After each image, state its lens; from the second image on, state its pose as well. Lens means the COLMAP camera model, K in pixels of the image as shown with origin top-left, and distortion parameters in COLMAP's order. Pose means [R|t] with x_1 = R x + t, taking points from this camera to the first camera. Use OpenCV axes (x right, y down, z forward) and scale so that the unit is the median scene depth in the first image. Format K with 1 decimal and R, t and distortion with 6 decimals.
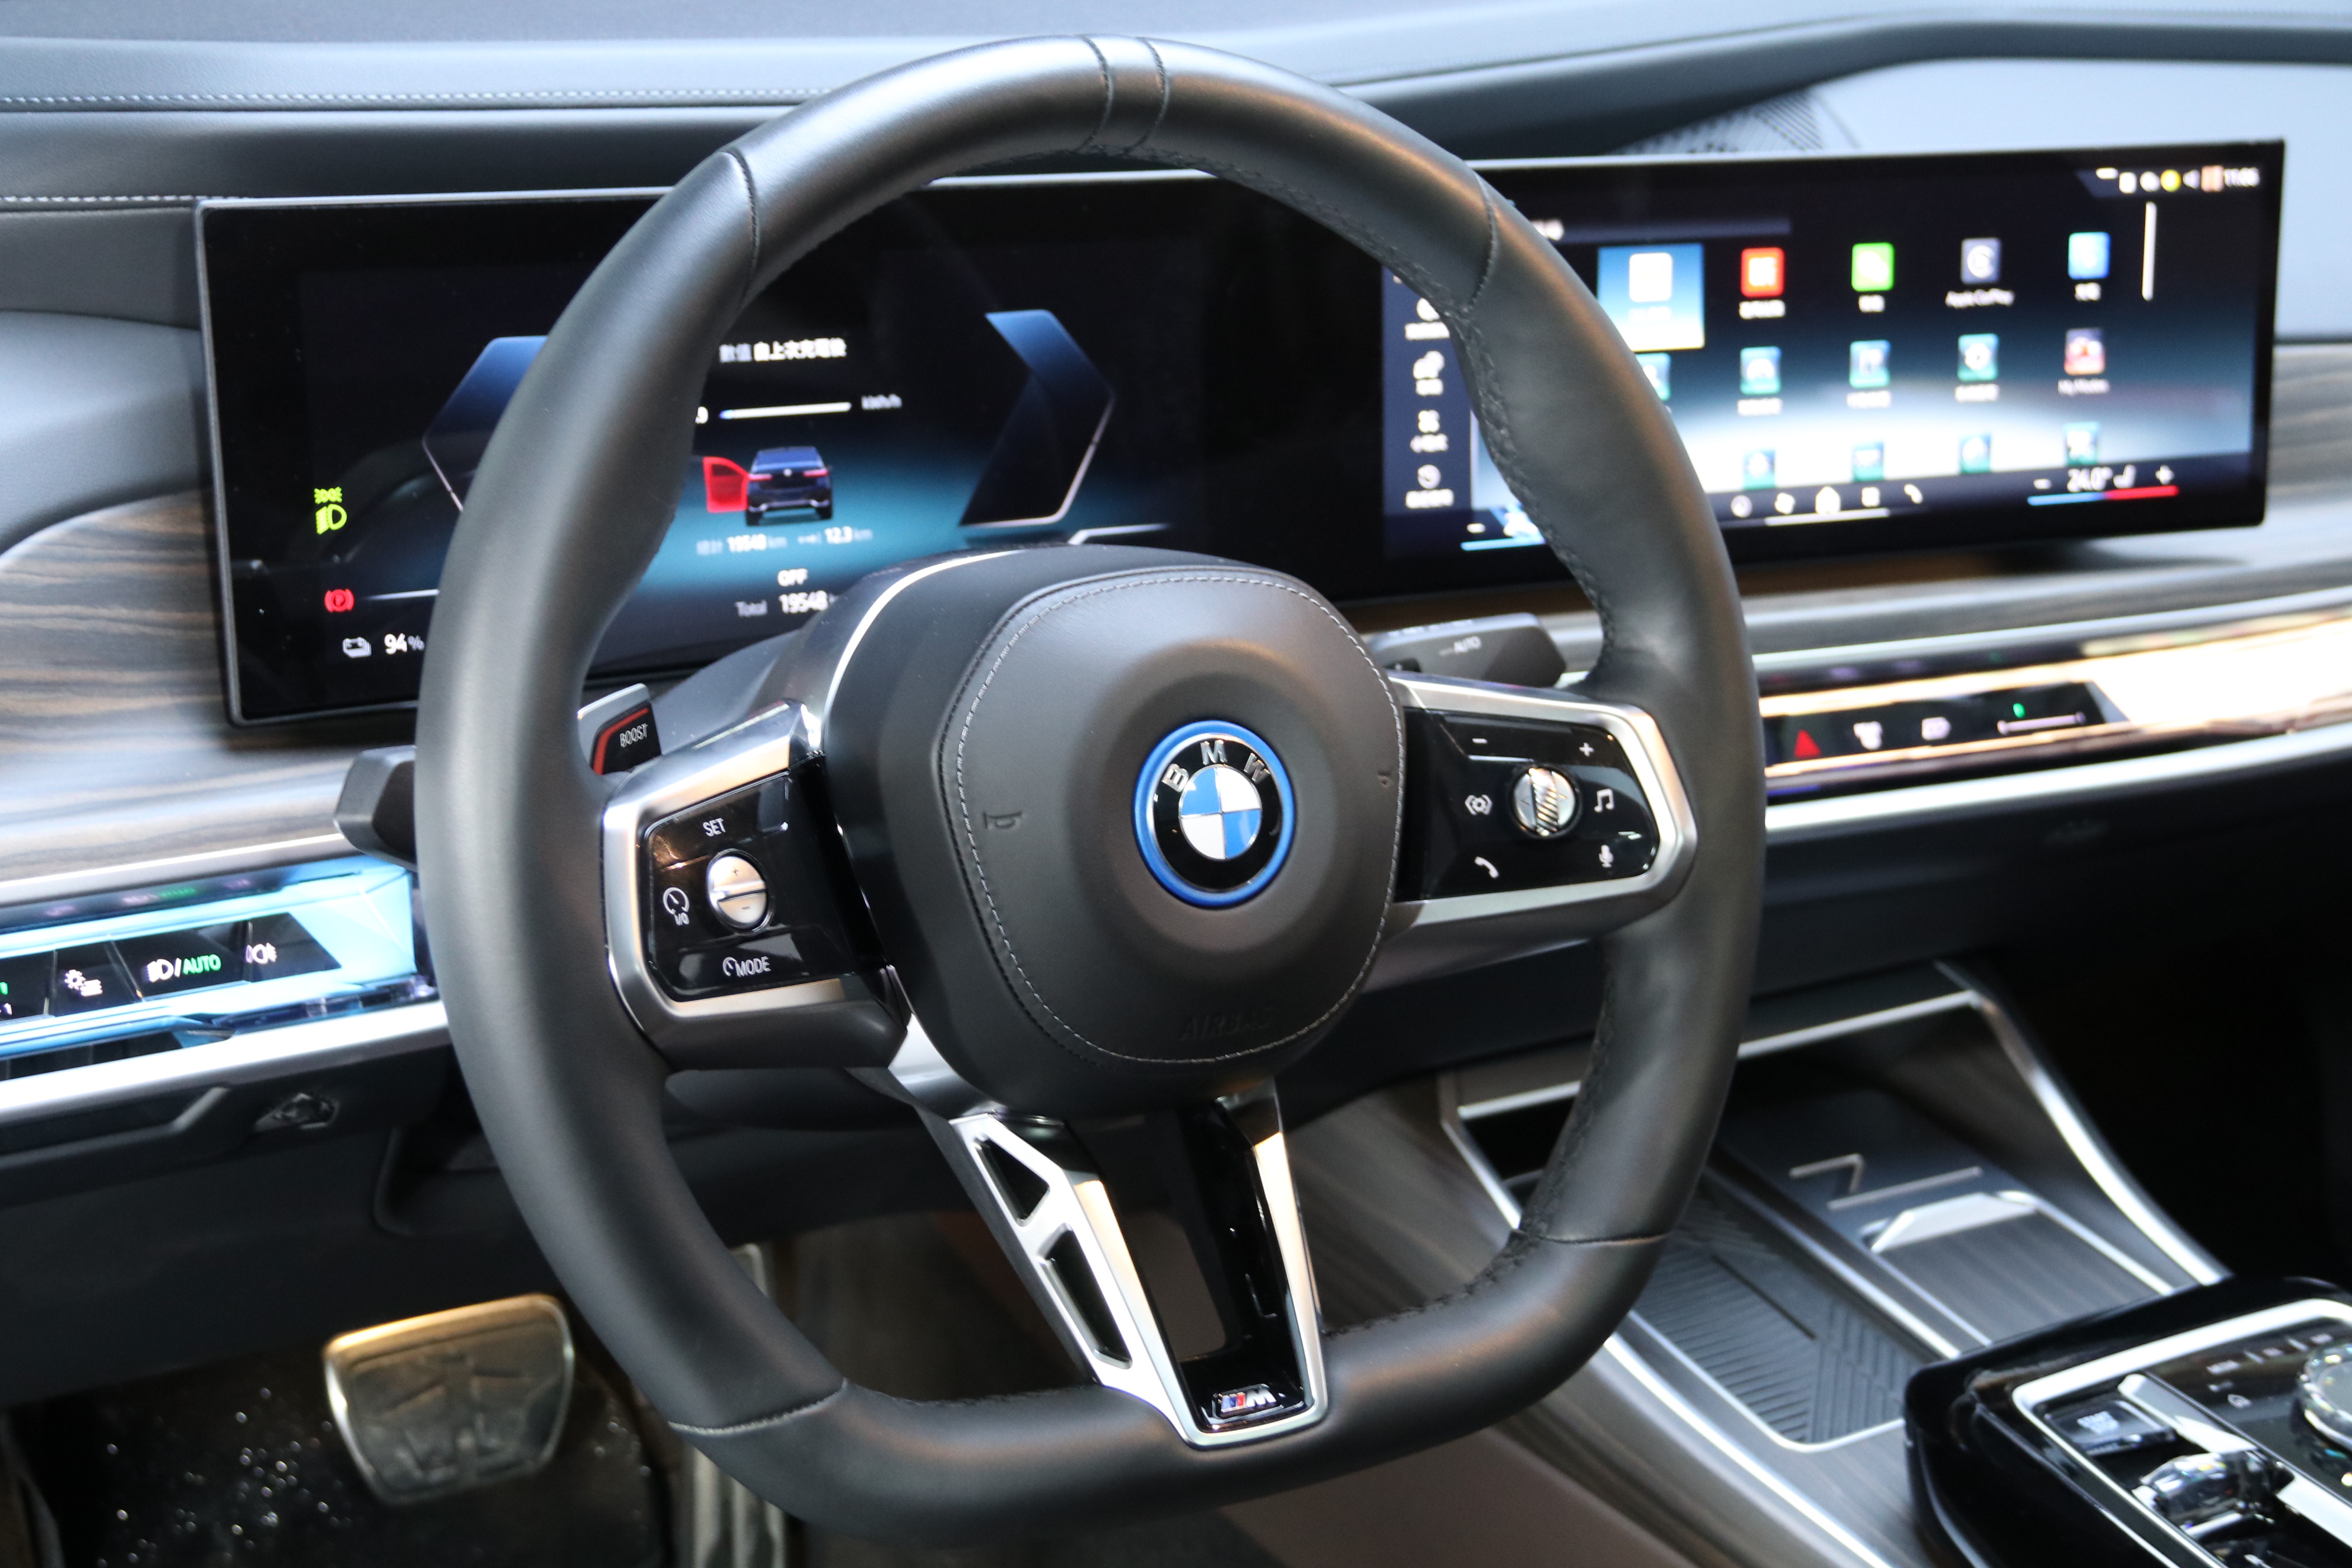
lens RADIAL K [[3275.2, 0, 1167.9], [0, 3275.2, 799.2], [0, 0, 1]] dist [0.089109, 0.000000]
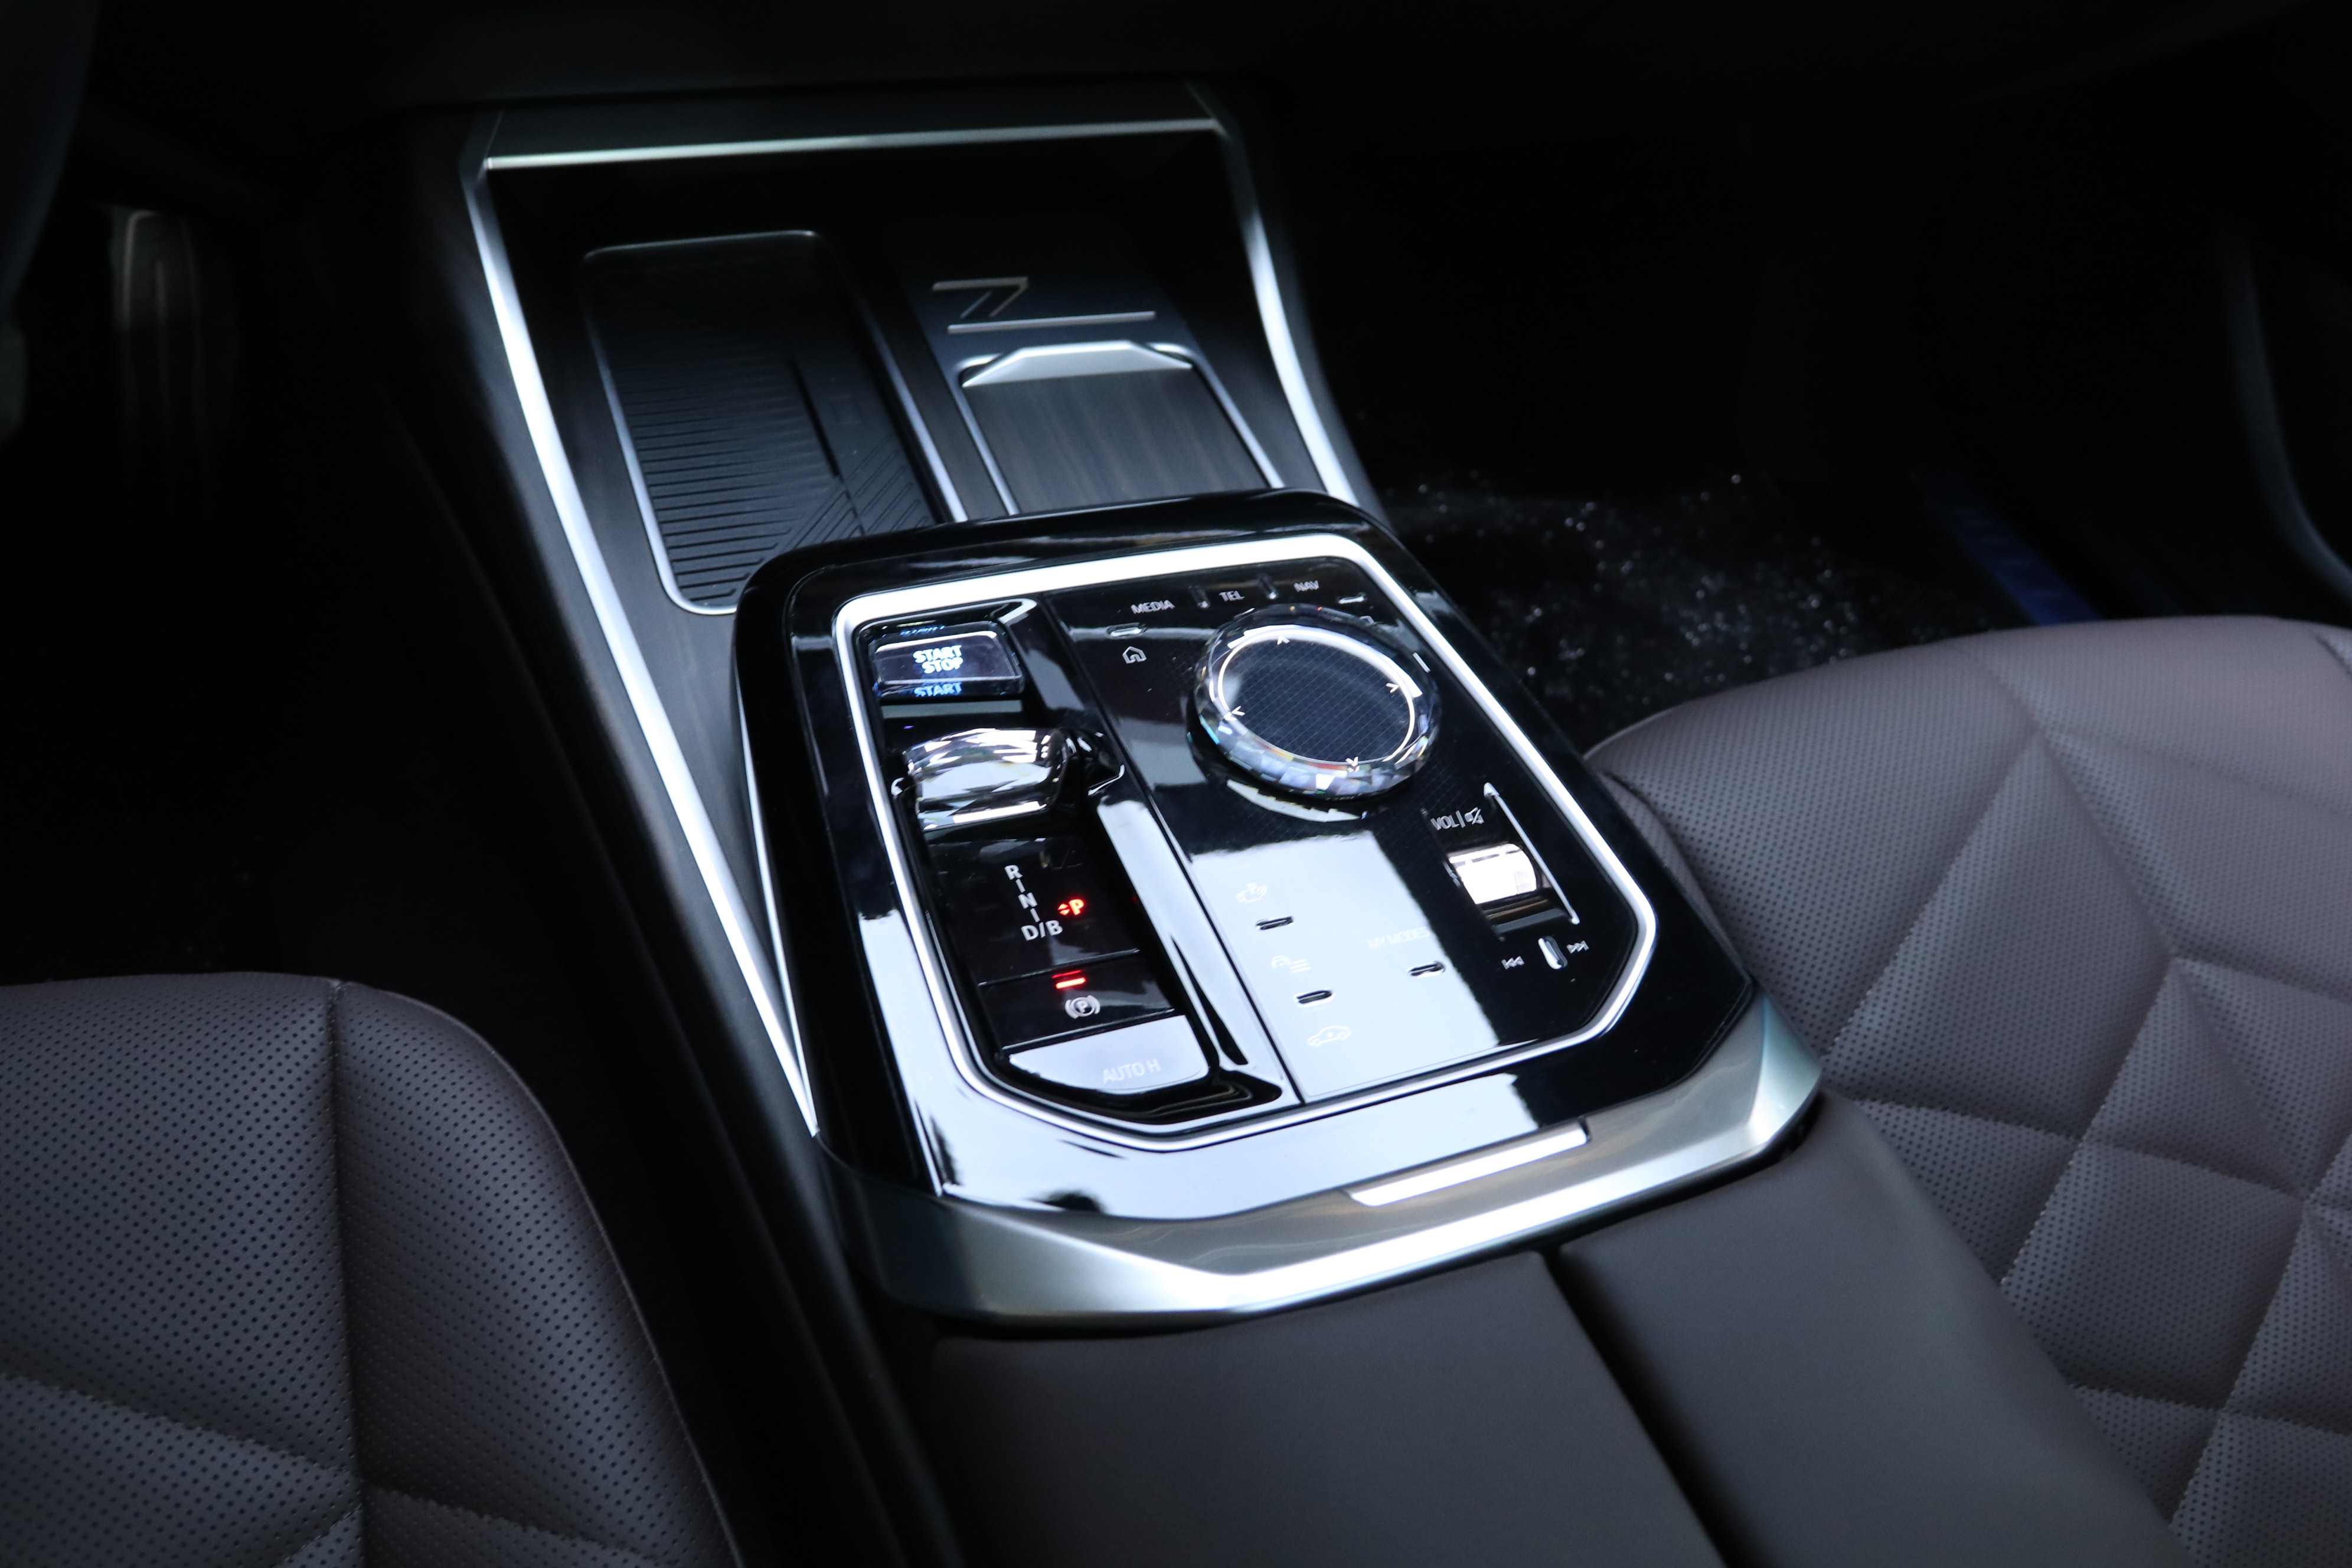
lens RADIAL K [[1939.4, 0, 1187.7], [0, 1939.4, 780.6], [0, 0, 1]] dist [-0.176850, 0.112338]
pose [[0.983255, 0.174771, -0.051615, 0.387979], [-0.142484, 0.913882, 0.380155, 0.035961], [0.113610, -0.366435, 0.923482, 0.600372]]
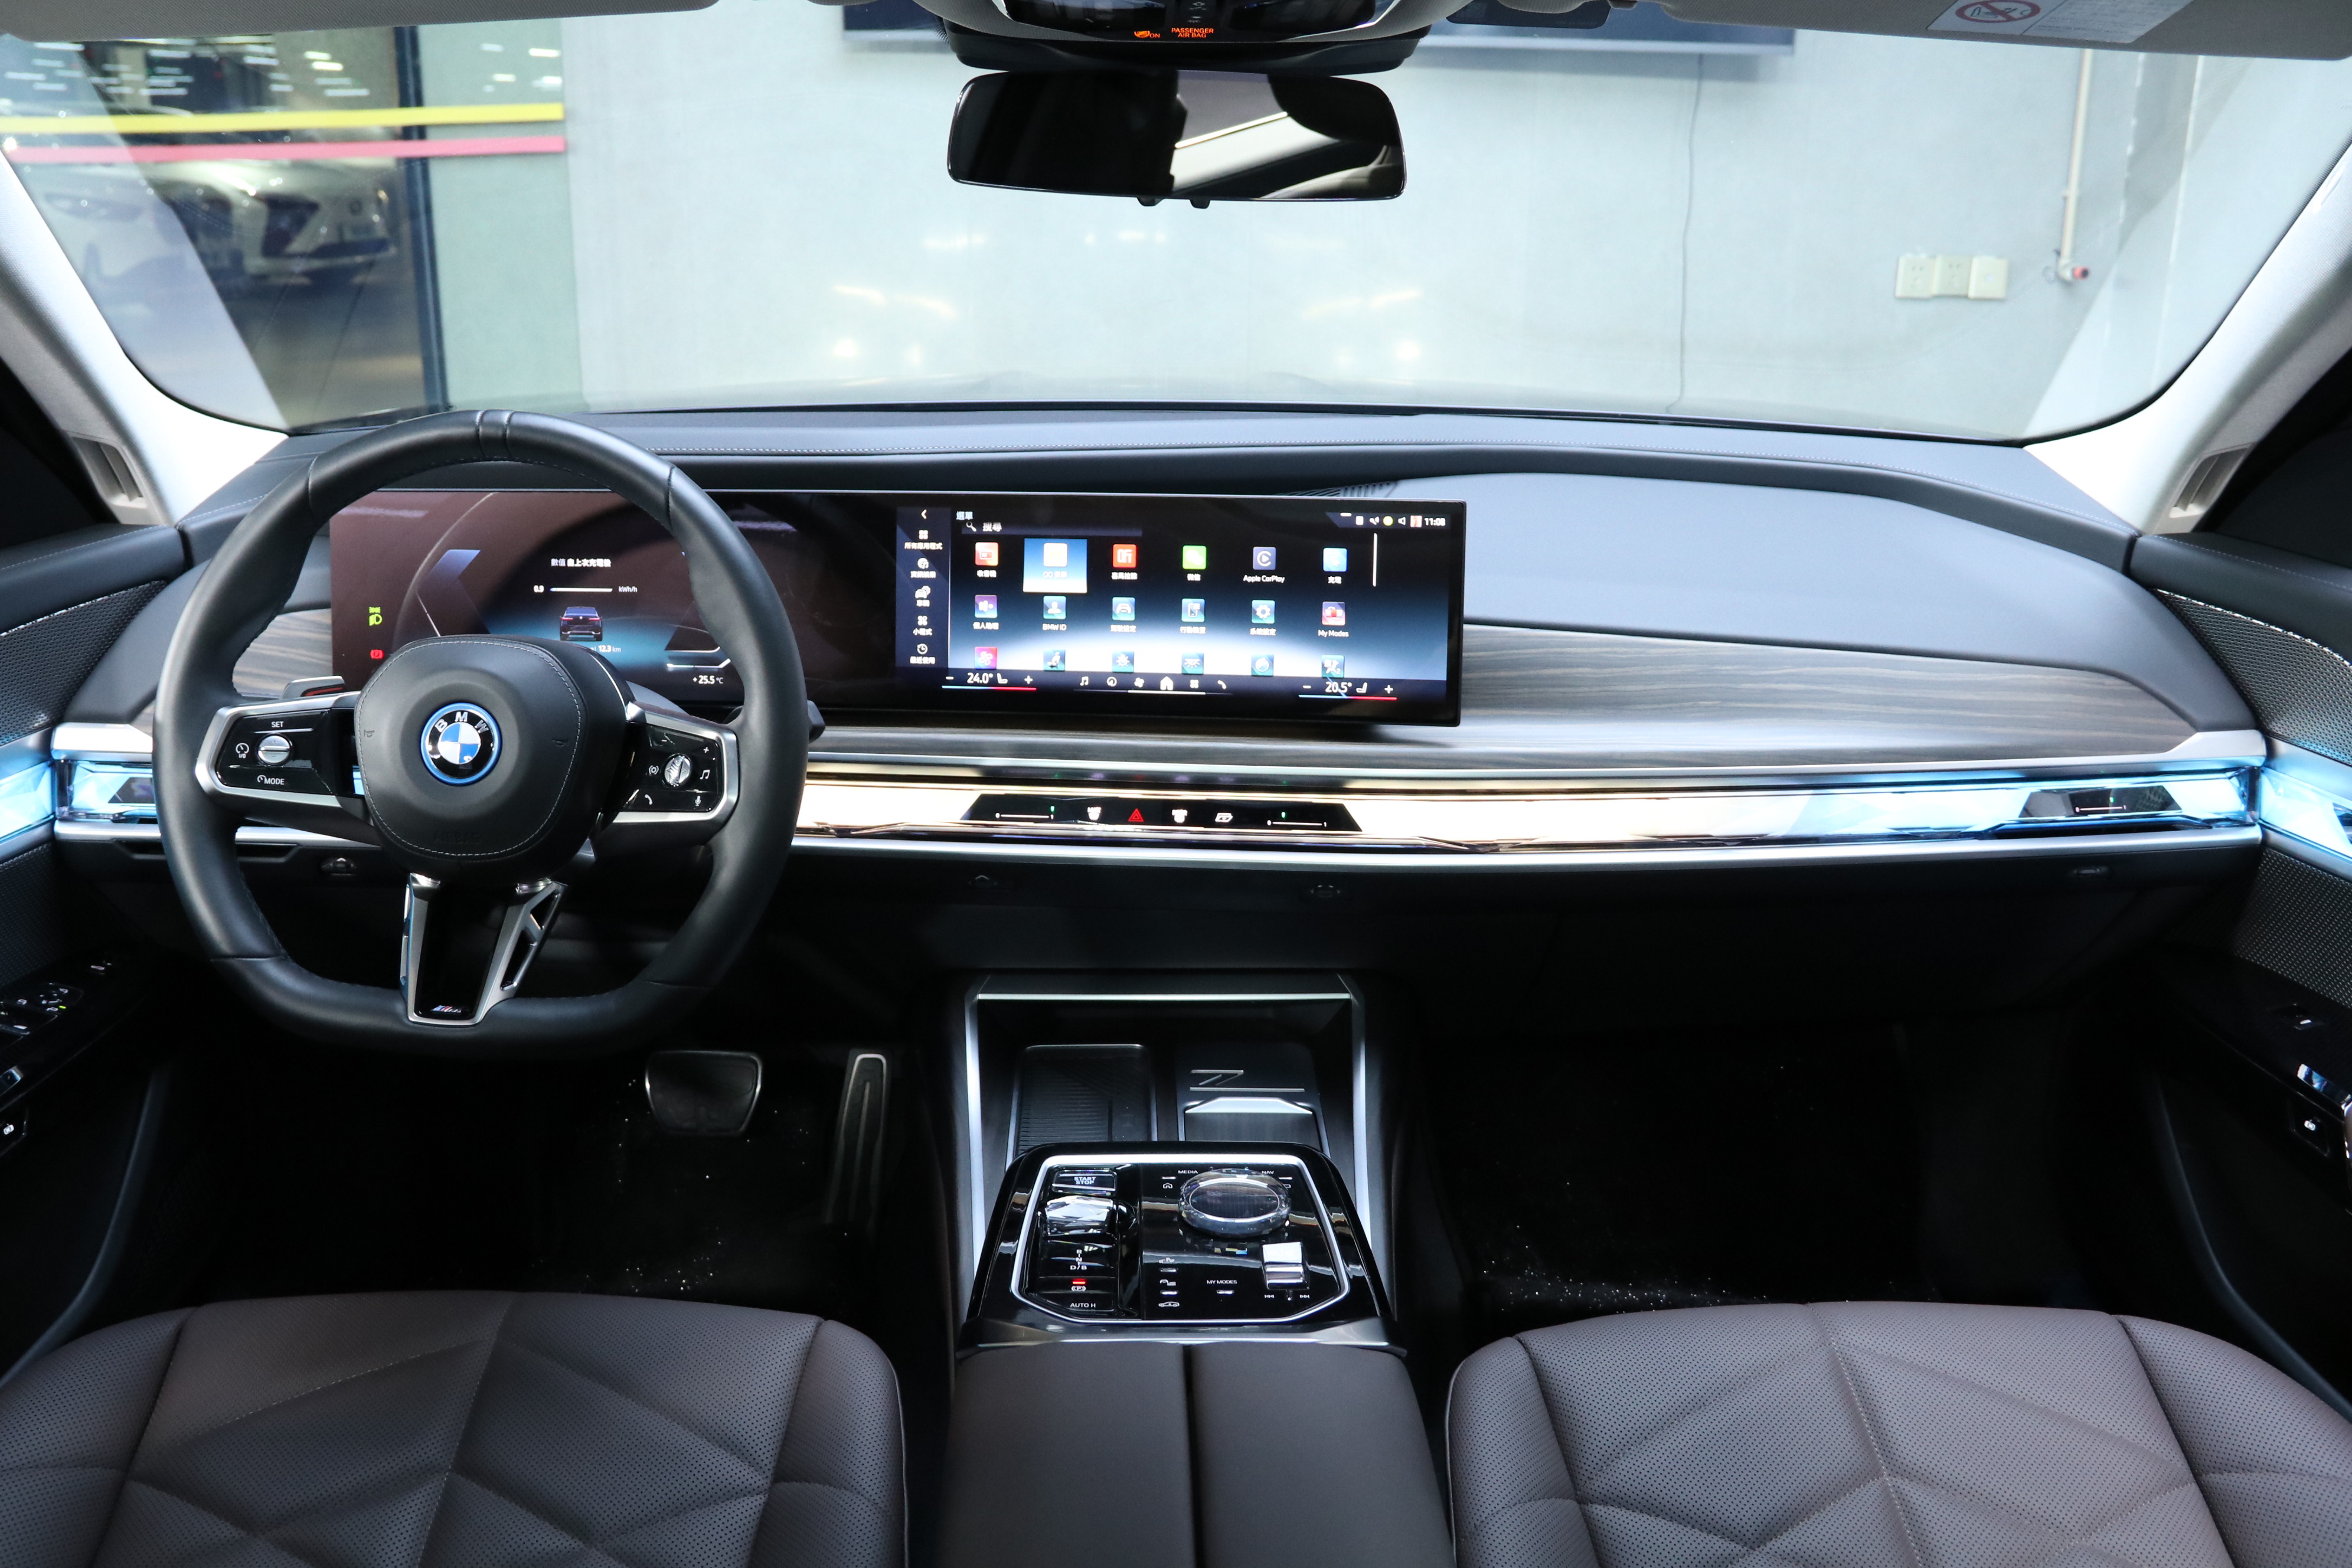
lens RADIAL K [[1939.4, 0, 1141.9], [0, 1939.4, 773.7], [0, 0, 1]] dist [-0.176850, 0.112338]
pose [[0.860920, 0.085794, -0.501454, 0.848800], [-0.138858, 0.987879, -0.069380, 0.039792], [0.489423, 0.129362, 0.862398, 0.092451]]
